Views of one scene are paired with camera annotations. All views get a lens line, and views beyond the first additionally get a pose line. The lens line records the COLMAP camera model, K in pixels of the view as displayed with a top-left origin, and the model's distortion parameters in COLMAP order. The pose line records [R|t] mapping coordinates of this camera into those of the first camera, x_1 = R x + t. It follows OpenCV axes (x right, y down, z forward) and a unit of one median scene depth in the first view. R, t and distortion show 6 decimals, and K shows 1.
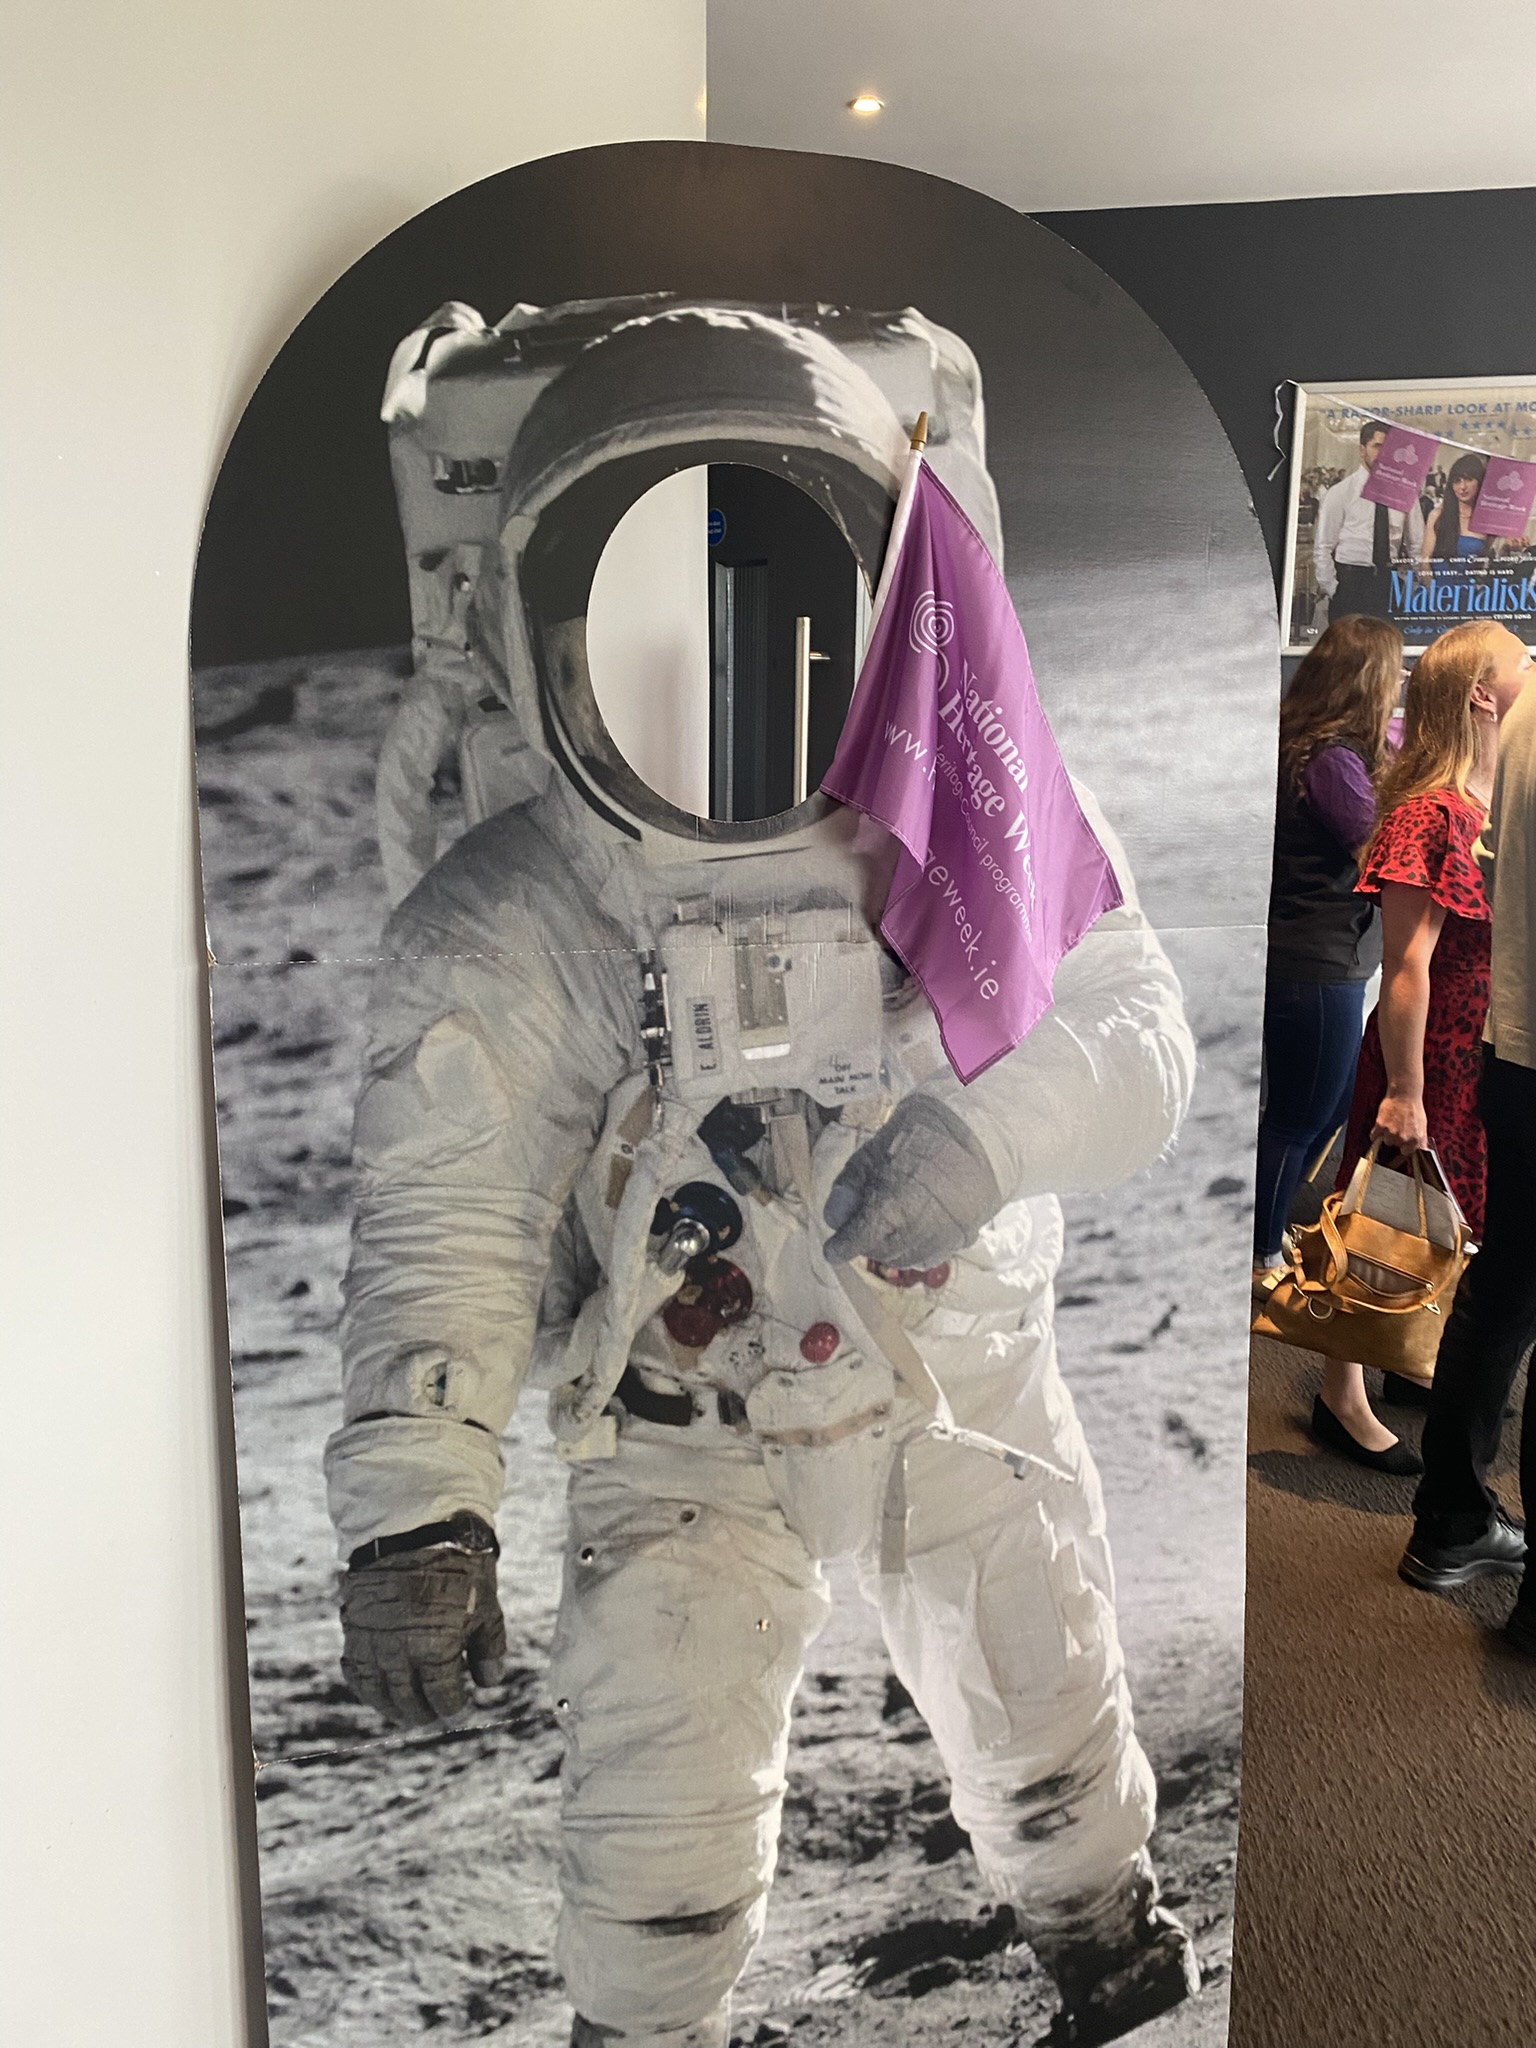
lens RADIAL K [[1574.0, 0, 768.0], [0, 1574.0, 1024.0], [0, 0, 1]] dist [0.090330, -0.266597]
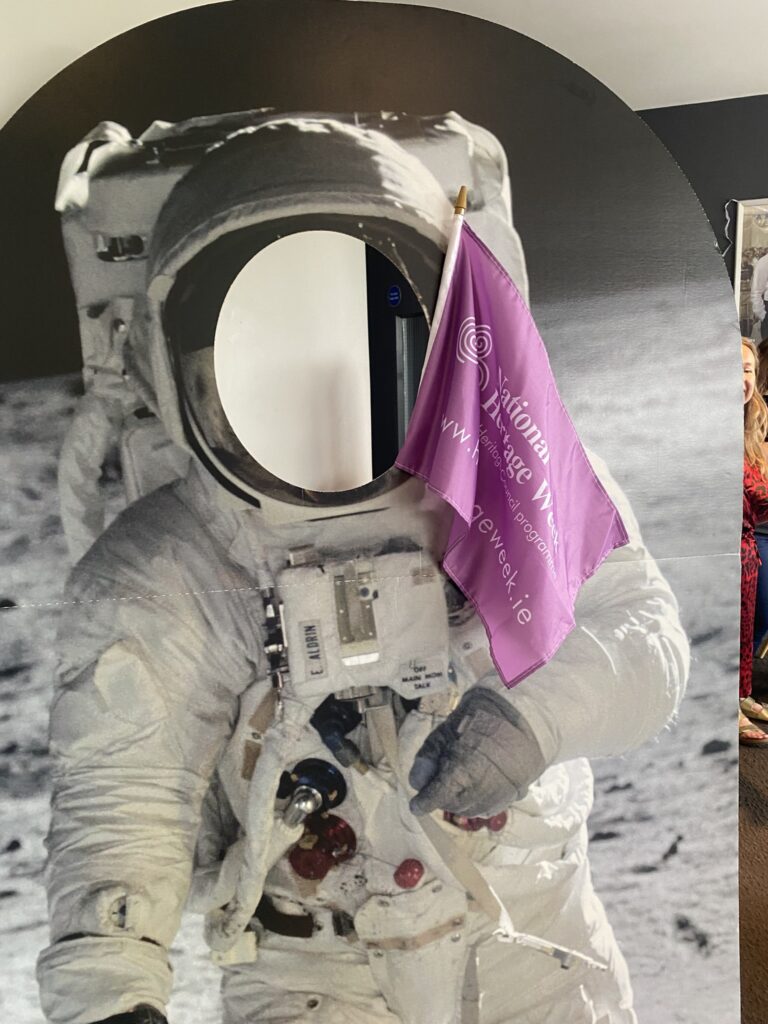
lens RADIAL K [[785.4, 0, 384.0], [0, 785.4, 512.0], [0, 0, 1]] dist [0.007224, -0.009830]
pose [[0.994698, -0.022230, -0.100408, 0.090782], [0.017151, 0.998543, -0.051167, -0.075496], [0.101399, 0.049173, 0.993630, 0.338363]]
